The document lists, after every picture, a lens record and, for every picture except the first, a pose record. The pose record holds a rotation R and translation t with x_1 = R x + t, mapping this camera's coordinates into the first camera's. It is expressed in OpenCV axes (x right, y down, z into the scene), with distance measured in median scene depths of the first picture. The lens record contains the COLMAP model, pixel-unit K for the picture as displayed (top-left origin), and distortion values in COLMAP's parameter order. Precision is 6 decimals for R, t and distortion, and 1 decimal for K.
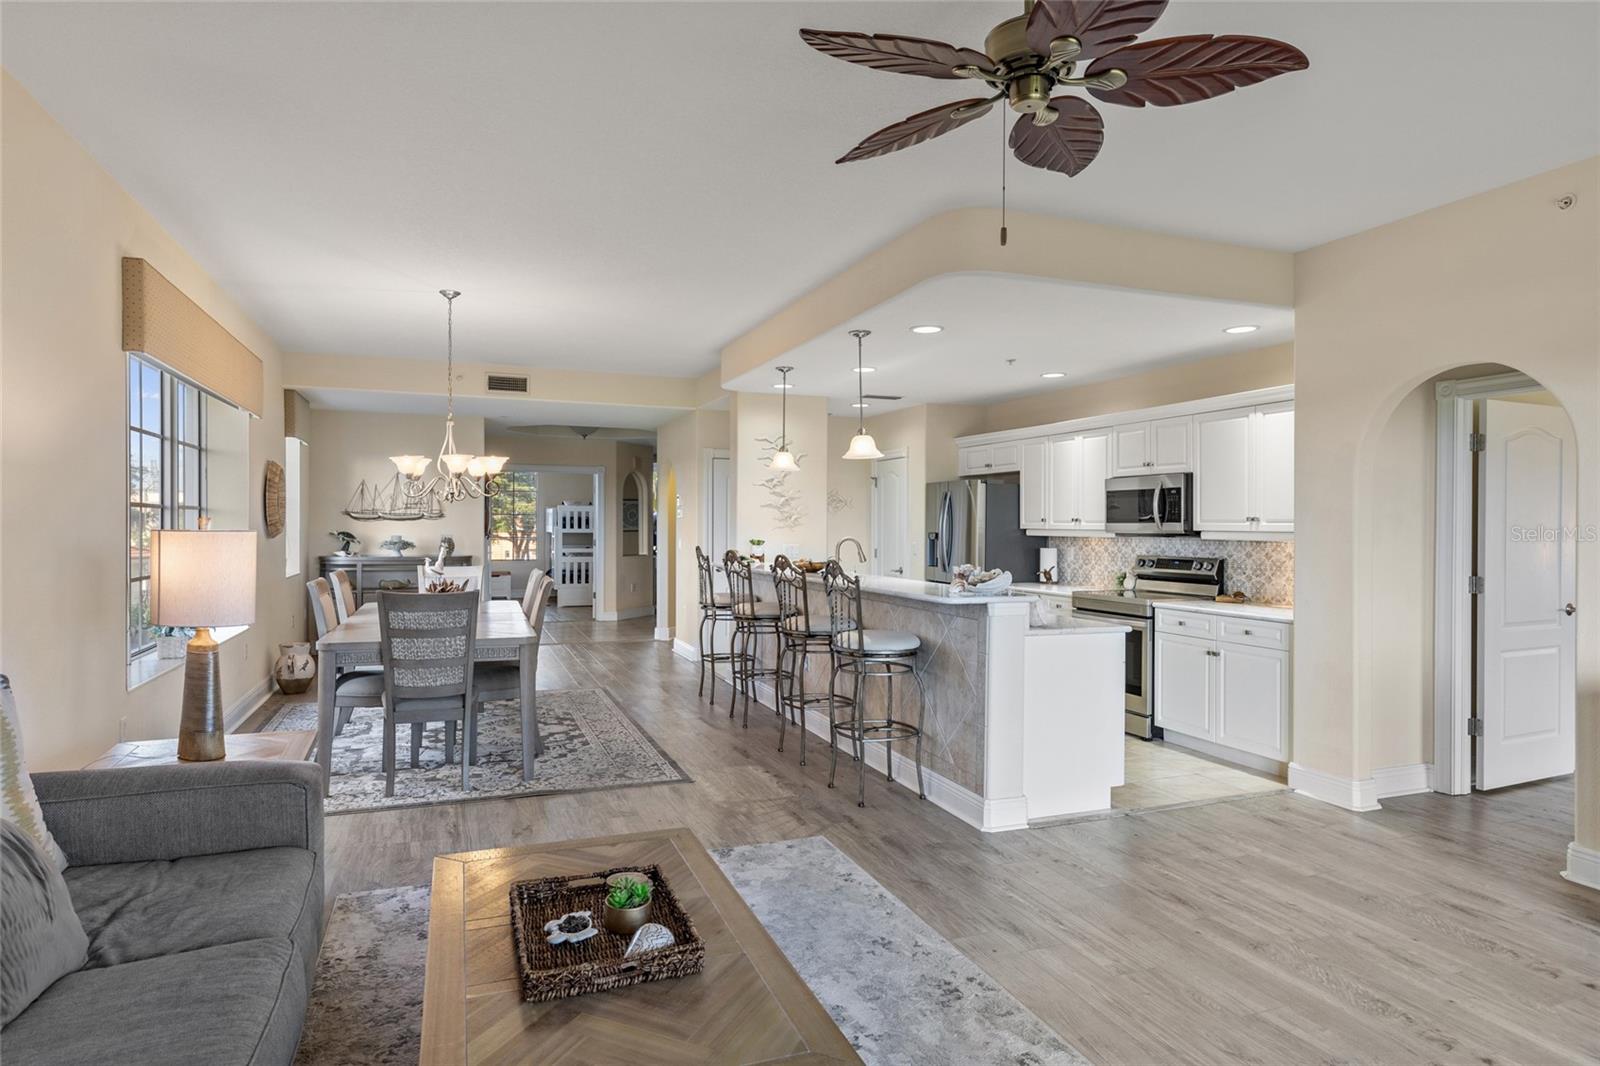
lens RADIAL K [[899.9, 0, 793.9], [0, 899.9, 526.4], [0, 0, 1]] dist [0.002770, -0.000272]
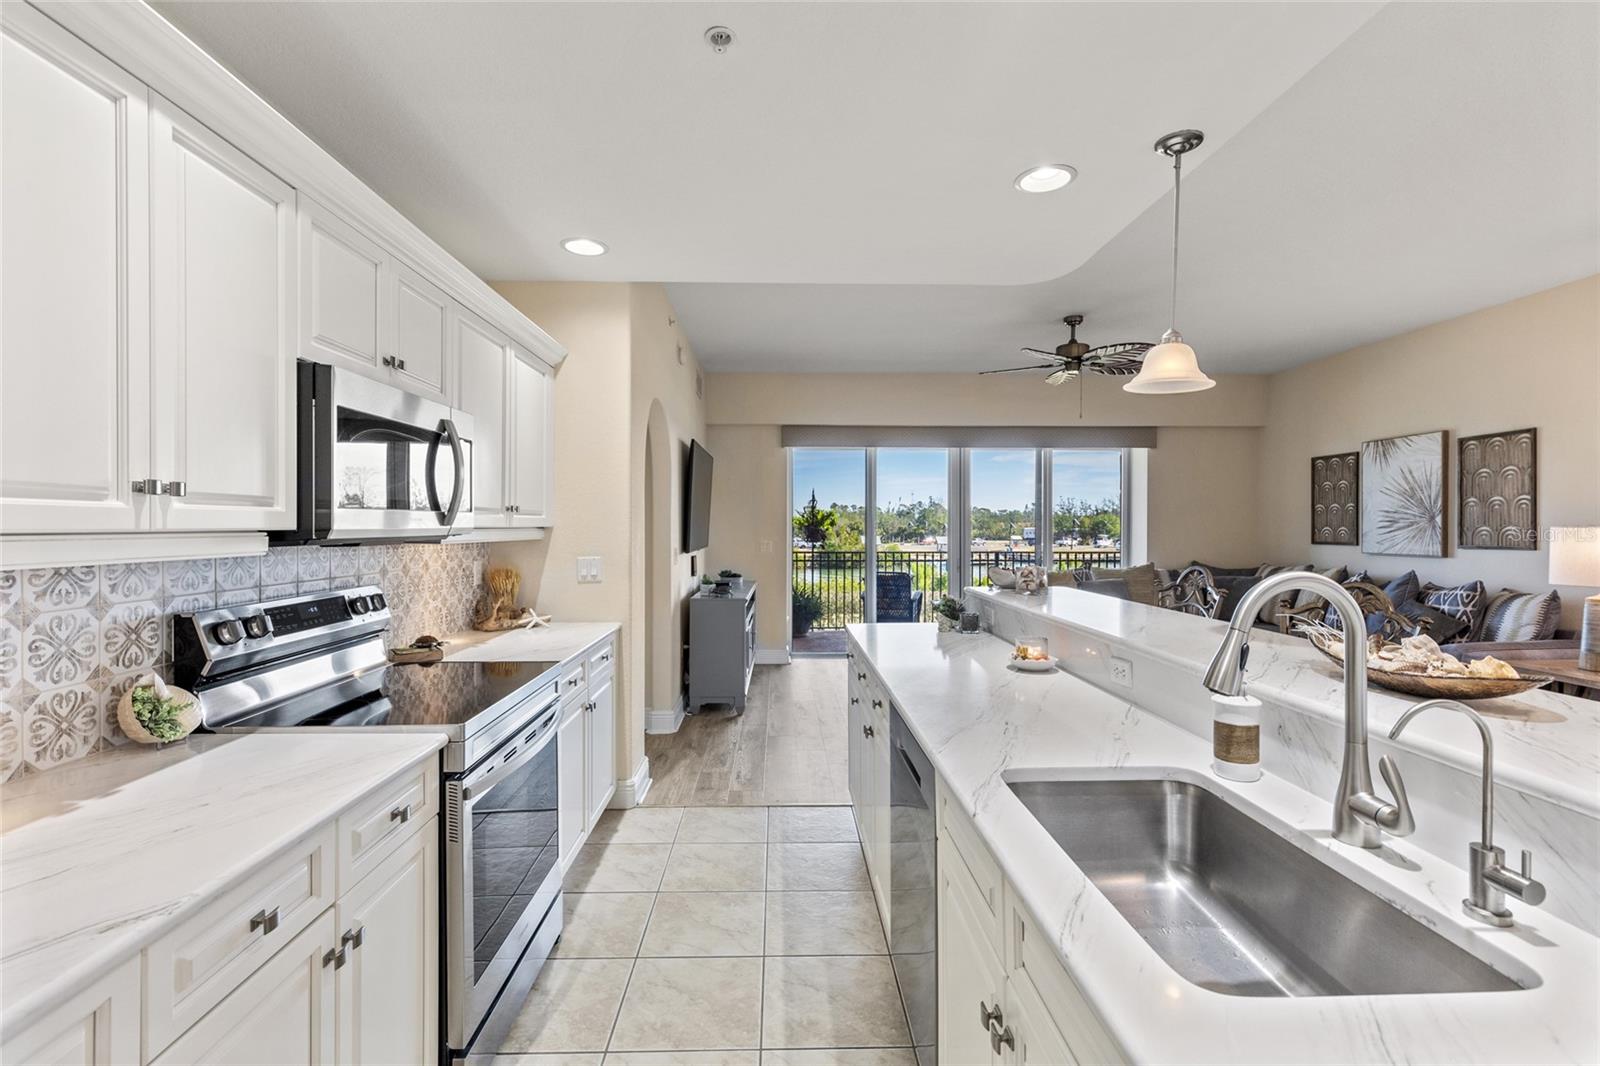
lens RADIAL K [[717.9, 0, 796.4], [0, 717.9, 528.7], [0, 0, 1]] dist [0.003920, 0.000610]
pose [[-0.943806, -0.007229, 0.330421, 0.114033], [-0.004373, 0.999946, 0.009387, 0.000573], [-0.330472, 0.007415, -0.943787, 1.179324]]
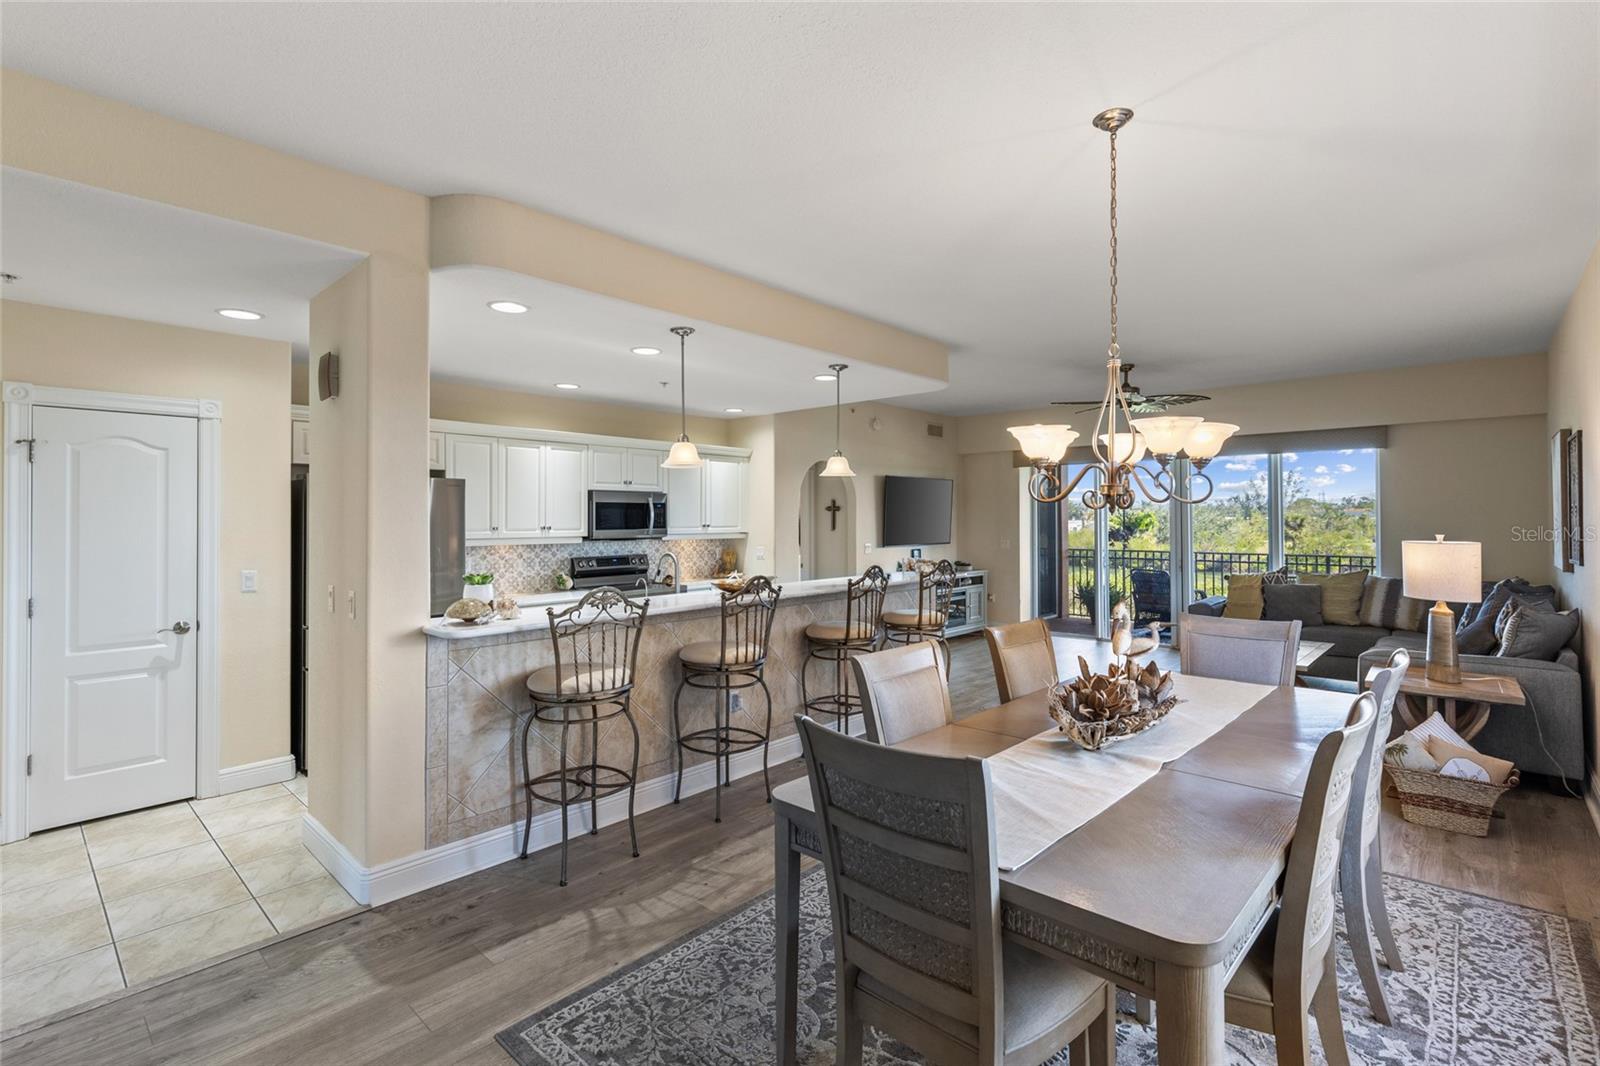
lens RADIAL K [[734.9, 0, 802.7], [0, 734.9, 511.4], [0, 0, 1]] dist [0.001711, 0.000071]
pose [[-0.449097, 0.004781, 0.893470, -0.594314], [0.004581, 0.999985, -0.003048, -0.023368], [-0.893471, 0.002724, -0.449113, 1.178153]]
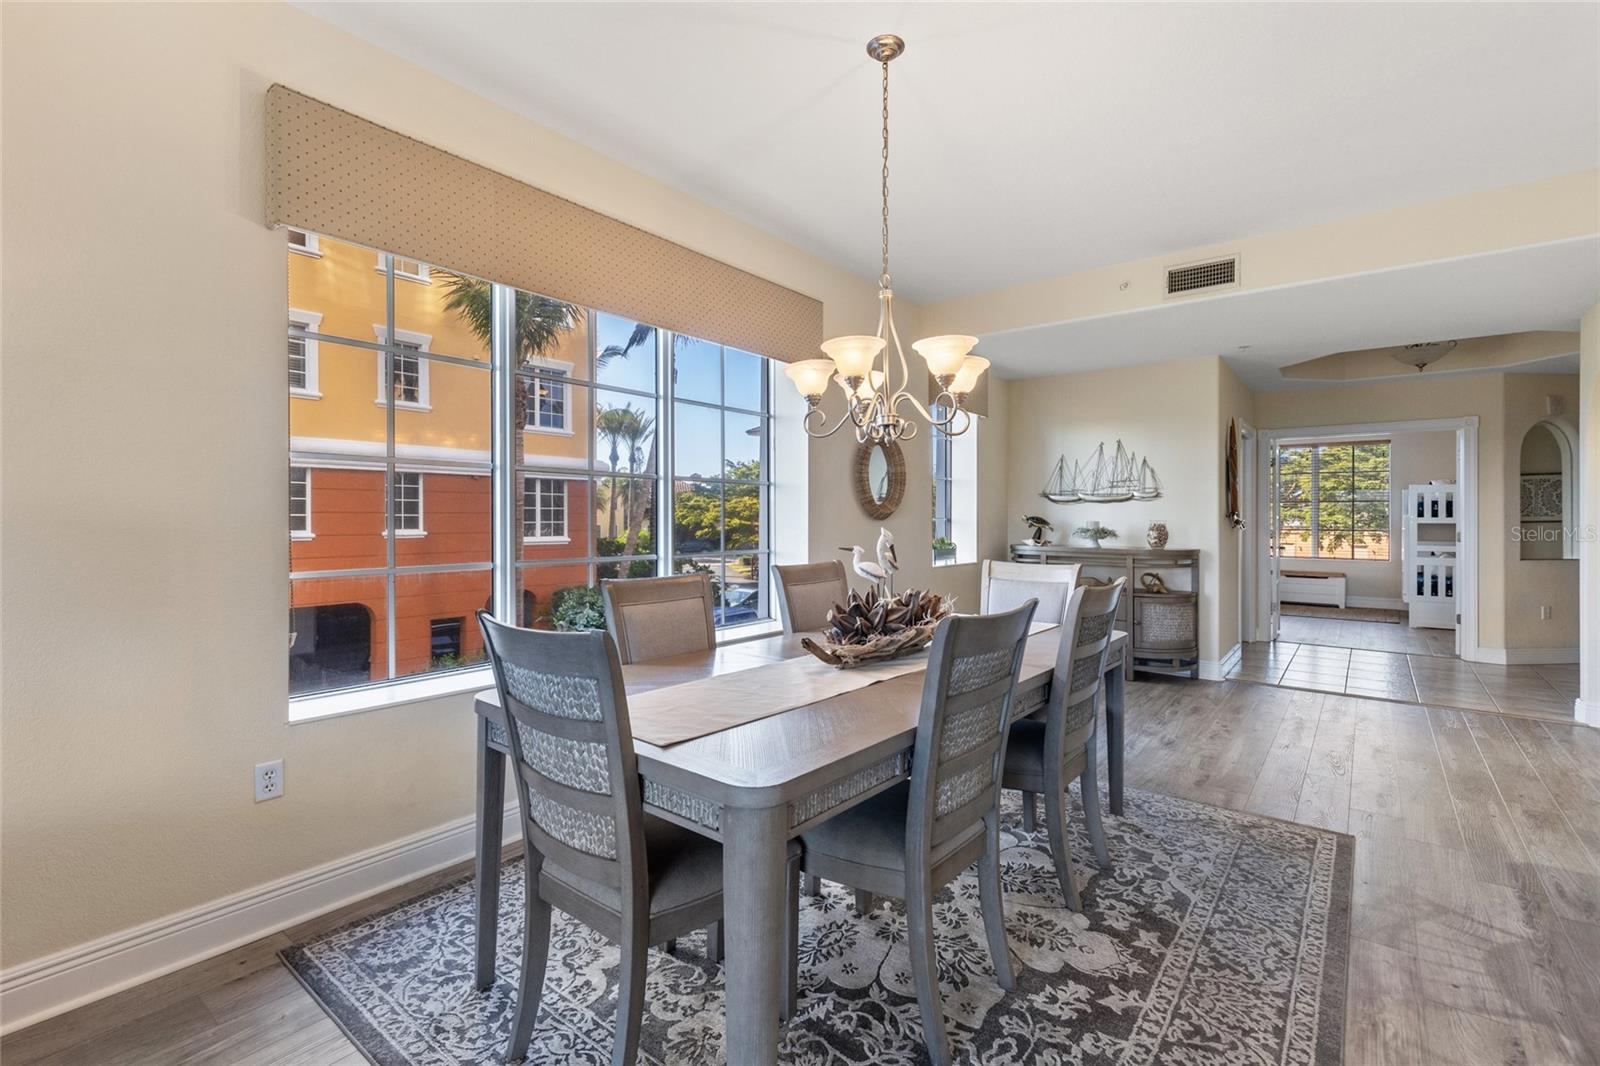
lens RADIAL K [[722.1, 0, 797.8], [0, 722.1, 520.8], [0, 0, 1]] dist [0.002634, -0.000333]
pose [[0.512073, -0.001795, -0.858940, -0.037542], [-0.001785, 0.999993, -0.003154, 0.017675], [0.858940, 0.003148, 0.512066, 0.640528]]
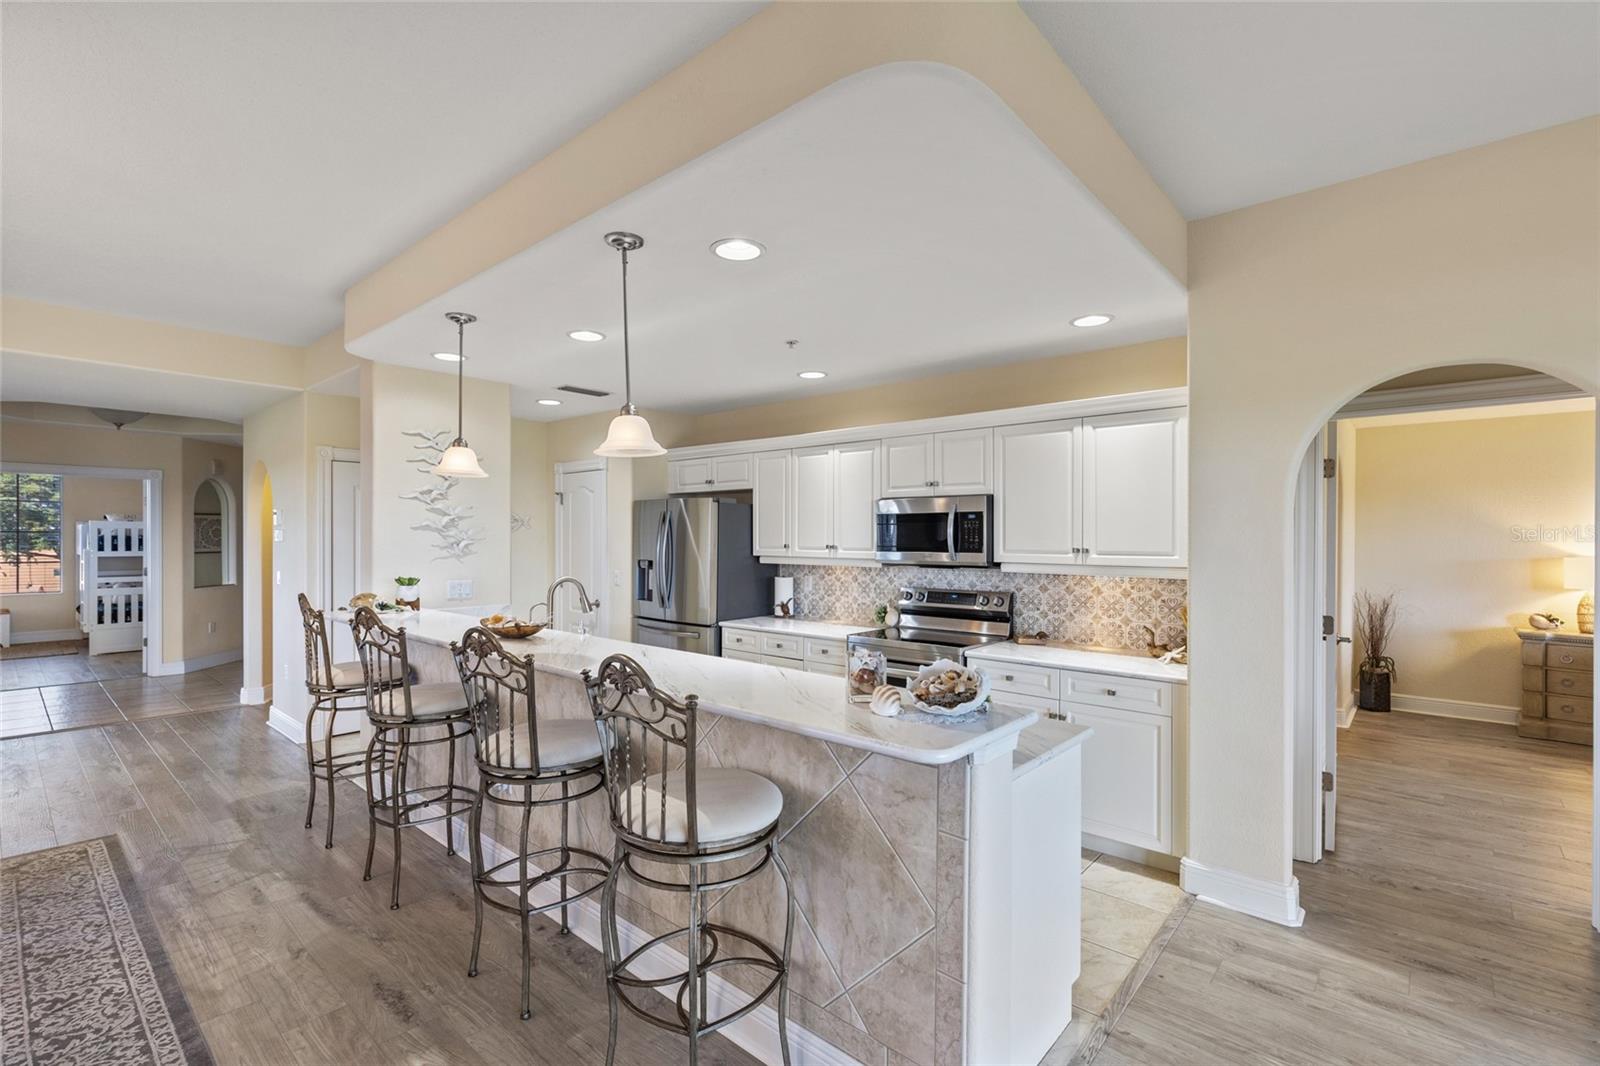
lens RADIAL K [[716.2, 0, 795.7], [0, 716.2, 534.6], [0, 0, 1]] dist [0.003192, -0.000336]
pose [[0.886609, -0.000995, 0.462518, -0.035880], [0.002616, 0.999992, -0.002864, -0.017962], [-0.462512, 0.003749, 0.886605, 0.431229]]
